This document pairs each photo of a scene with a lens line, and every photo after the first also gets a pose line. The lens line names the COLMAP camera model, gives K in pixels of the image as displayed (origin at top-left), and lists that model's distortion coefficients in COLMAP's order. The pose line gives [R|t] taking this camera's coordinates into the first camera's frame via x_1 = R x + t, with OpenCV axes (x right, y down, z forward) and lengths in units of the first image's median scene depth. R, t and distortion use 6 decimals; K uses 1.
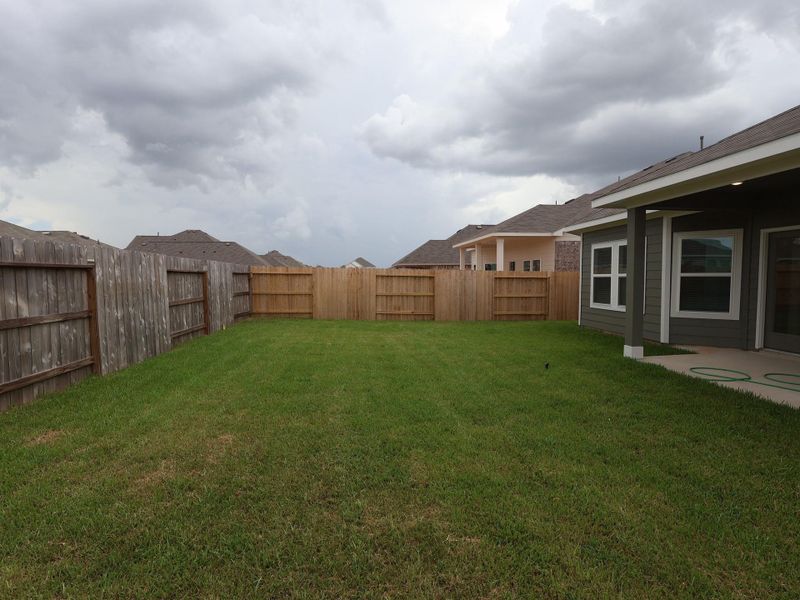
lens RADIAL K [[410.8, 0, 398.6], [0, 410.8, 304.7], [0, 0, 1]] dist [-0.001551, 0.000568]
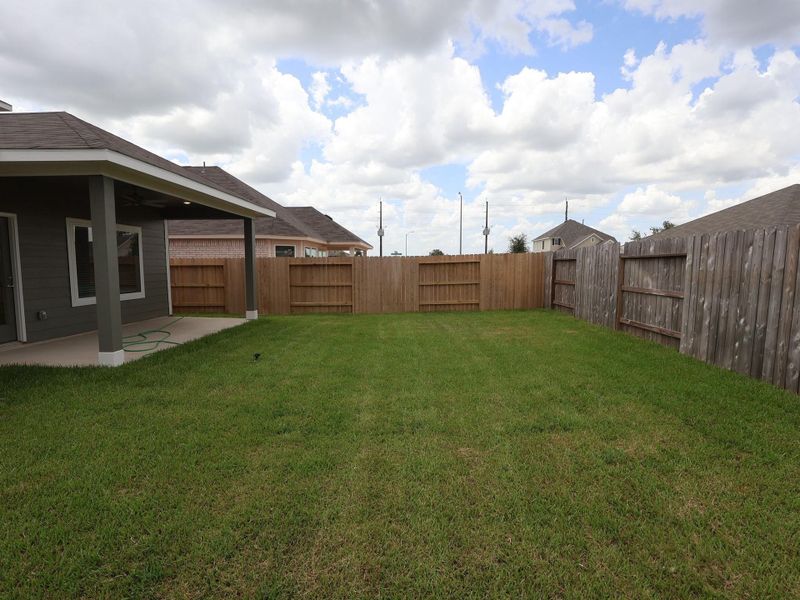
lens RADIAL K [[425.3, 0, 400.0], [0, 425.3, 300.0], [0, 0, 1]] dist [-0.000836, 0.000312]
pose [[-0.990703, -0.022376, 0.134190, -0.108998], [-0.002168, 0.988853, 0.148881, -0.127271], [-0.136026, 0.147206, -0.979708, 2.046366]]
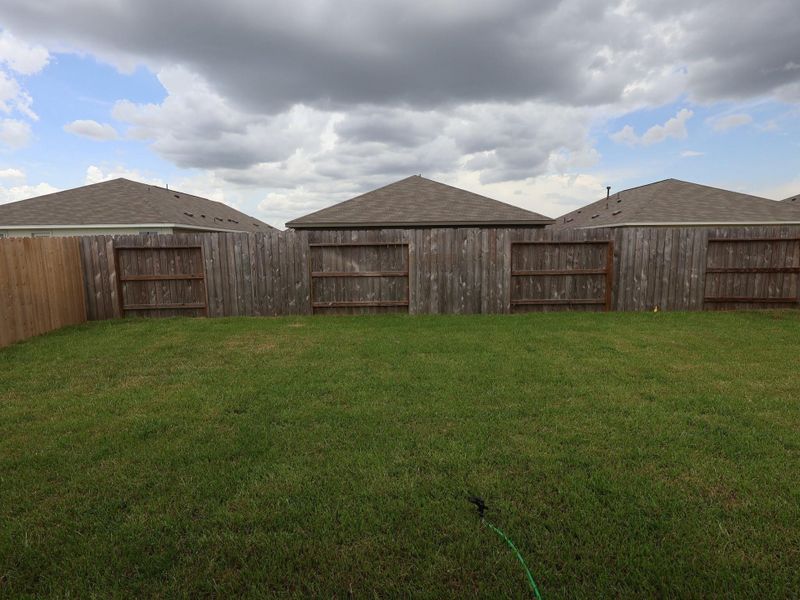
lens RADIAL K [[410.8, 0, 398.6], [0, 410.8, 304.7], [0, 0, 1]] dist [-0.001551, 0.000568]
pose [[-0.111676, 0.122281, -0.986193, 0.751228], [-0.052004, 0.990321, 0.128682, -0.056549], [0.992383, 0.065657, -0.104236, 1.032287]]
